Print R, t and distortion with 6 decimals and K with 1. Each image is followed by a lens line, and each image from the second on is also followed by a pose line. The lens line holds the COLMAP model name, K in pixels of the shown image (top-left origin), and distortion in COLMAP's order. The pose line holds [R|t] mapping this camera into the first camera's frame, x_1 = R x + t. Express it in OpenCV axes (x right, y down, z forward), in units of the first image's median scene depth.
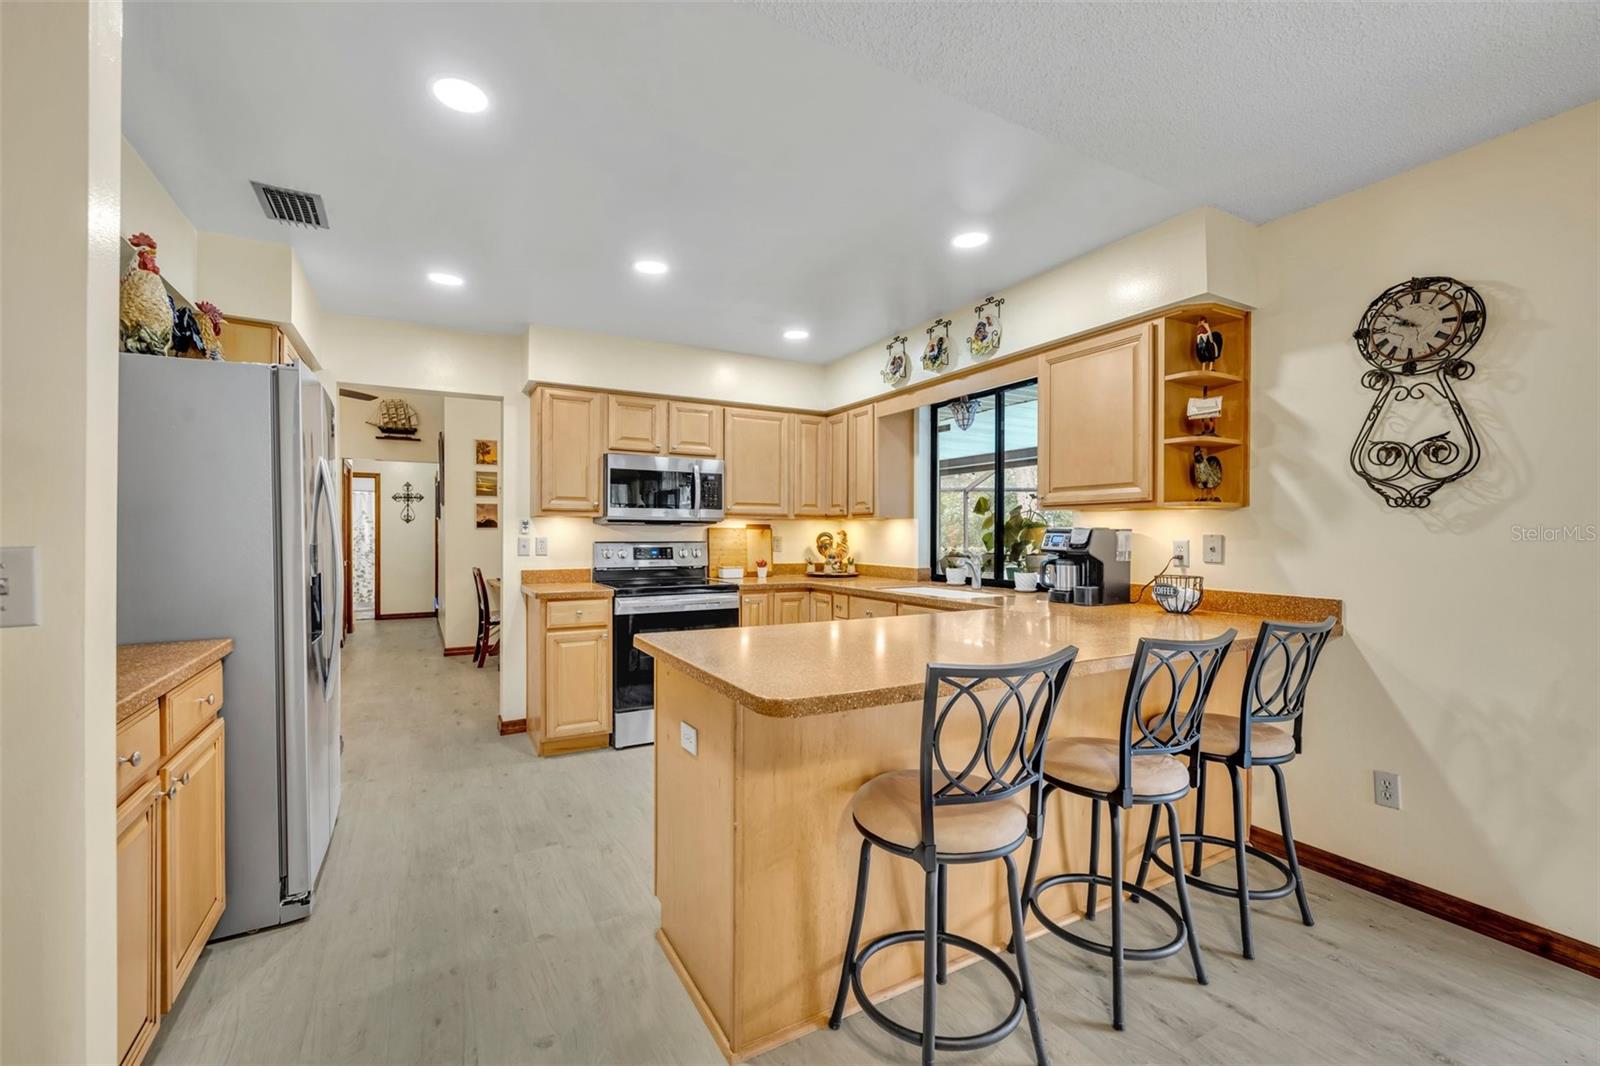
lens RADIAL K [[666.0, 0, 795.4], [0, 666.0, 533.9], [0, 0, 1]] dist [0.001169, 0.000065]
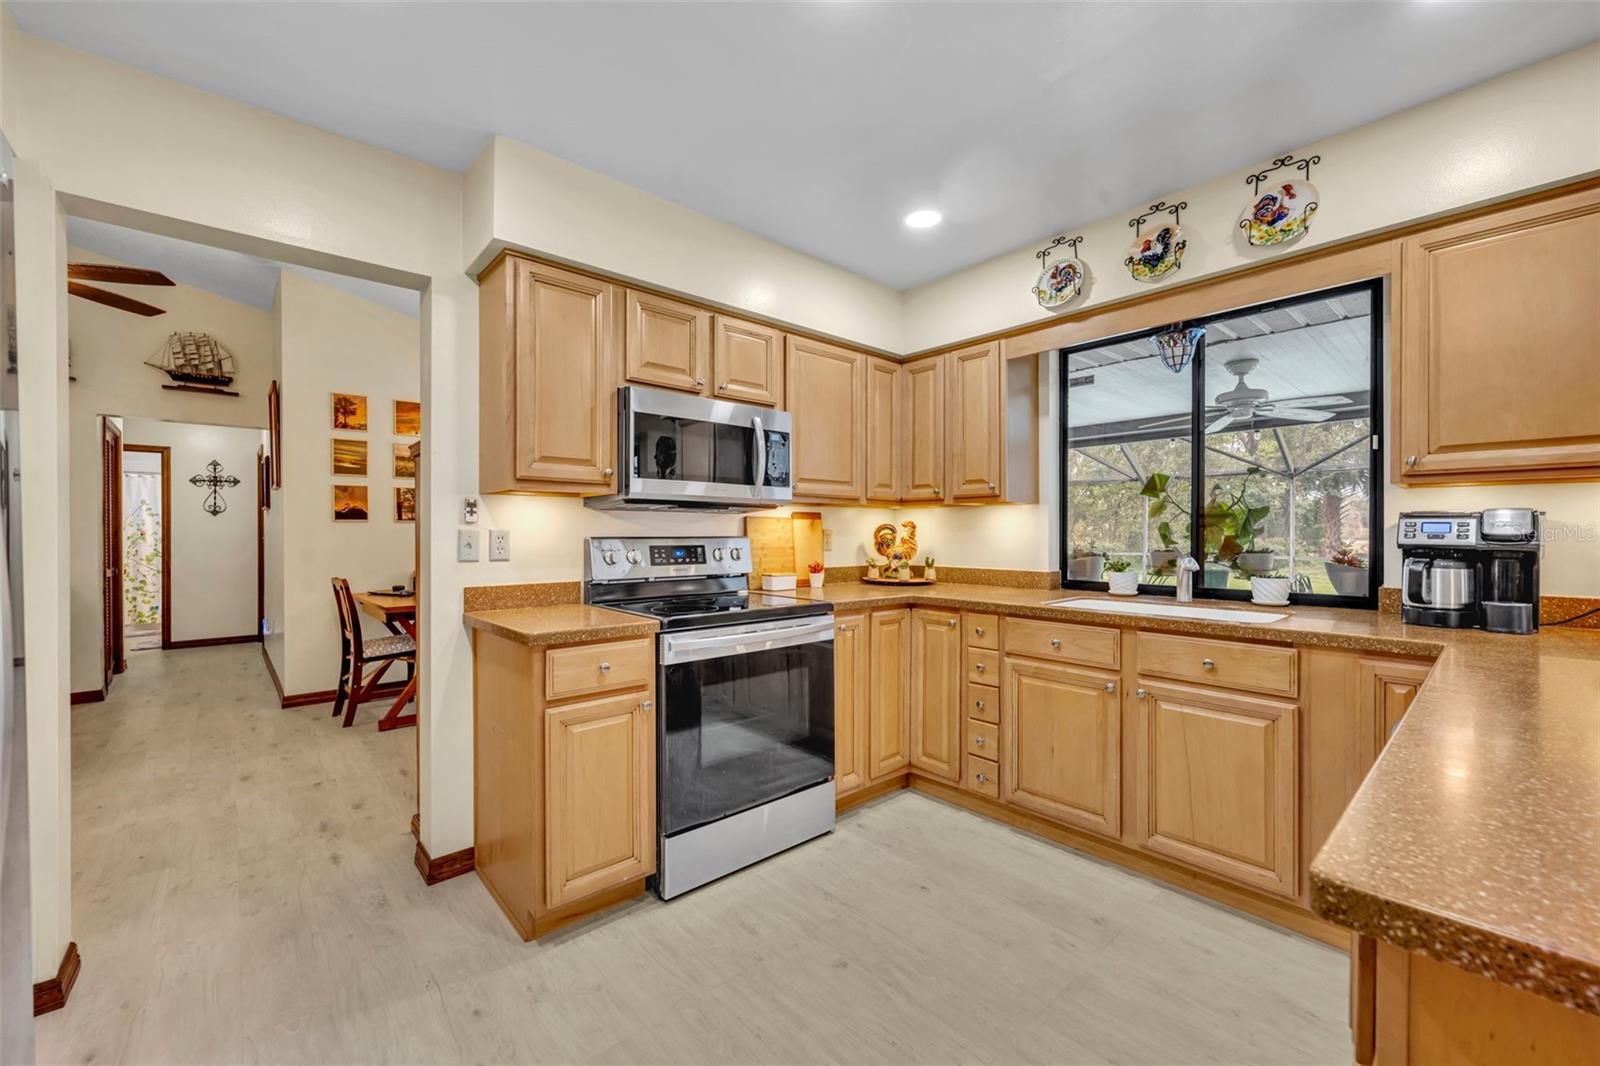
lens RADIAL K [[641.4, 0, 800.0], [0, 641.4, 533.0], [0, 0, 1]] dist [0.001004, 0.000170]
pose [[0.976336, -0.002095, 0.216248, -0.246028], [0.001857, 0.999997, 0.001305, 0.007845], [-0.216250, -0.000872, 0.976338, 0.396344]]
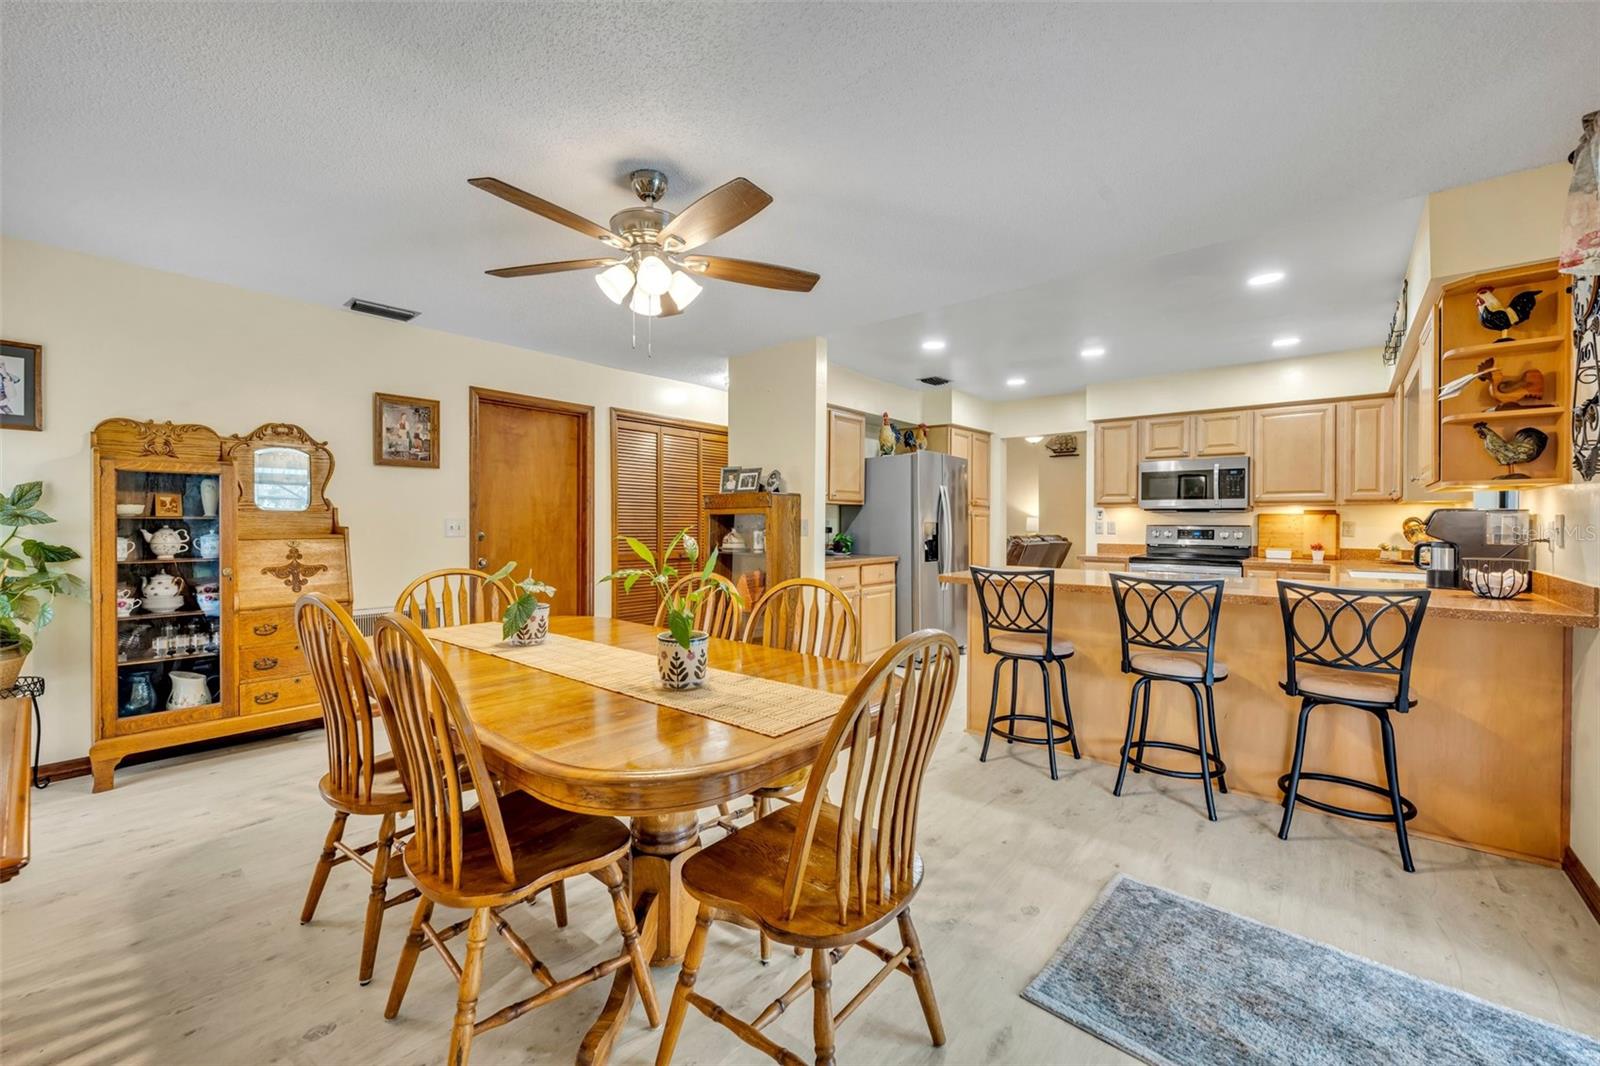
lens RADIAL K [[640.2, 0, 805.3], [0, 640.2, 530.2], [0, 0, 1]] dist [0.000074, -0.000183]
pose [[0.367878, 0.011456, -0.929803, 0.688758], [-0.003657, 0.999934, 0.010874, 0.010993], [0.929867, -0.000600, 0.367896, -0.151891]]
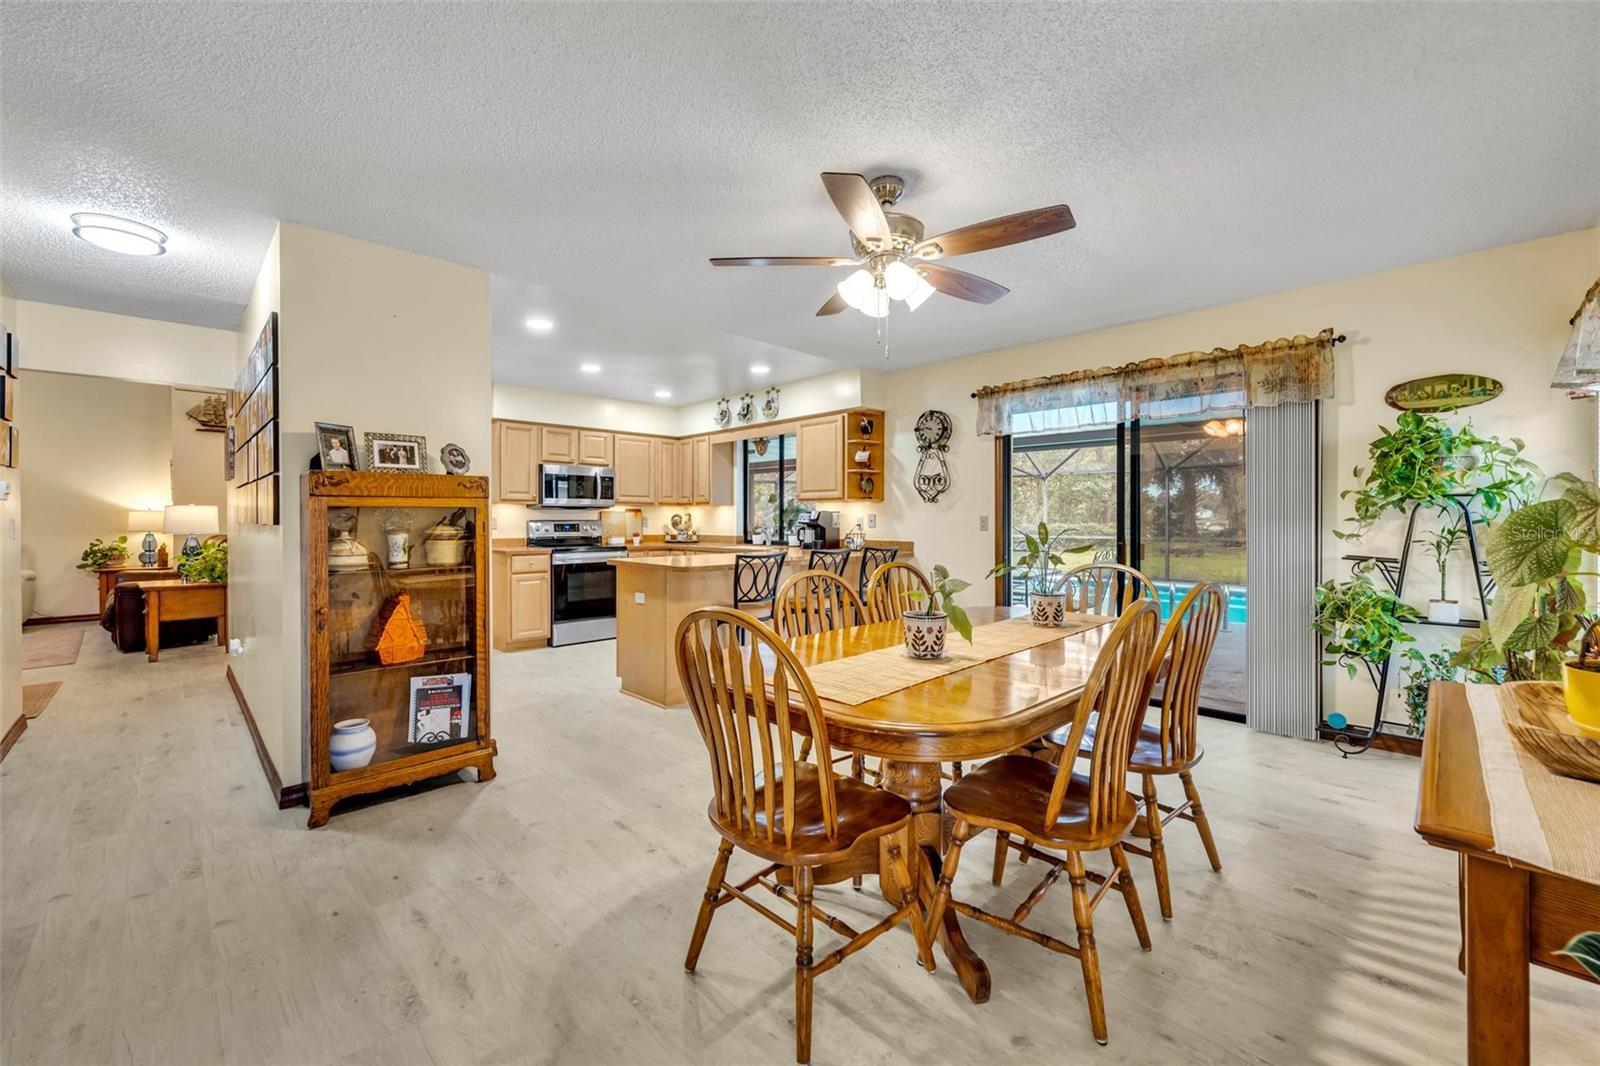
lens RADIAL K [[648.2, 0, 791.8], [0, 648.2, 519.1], [0, 0, 1]] dist [0.000073, 0.000044]
pose [[0.966399, -0.001700, 0.257040, -0.100811], [0.001767, 0.999998, -0.000028, 0.011131], [-0.257040, 0.000481, 0.966401, -0.617485]]
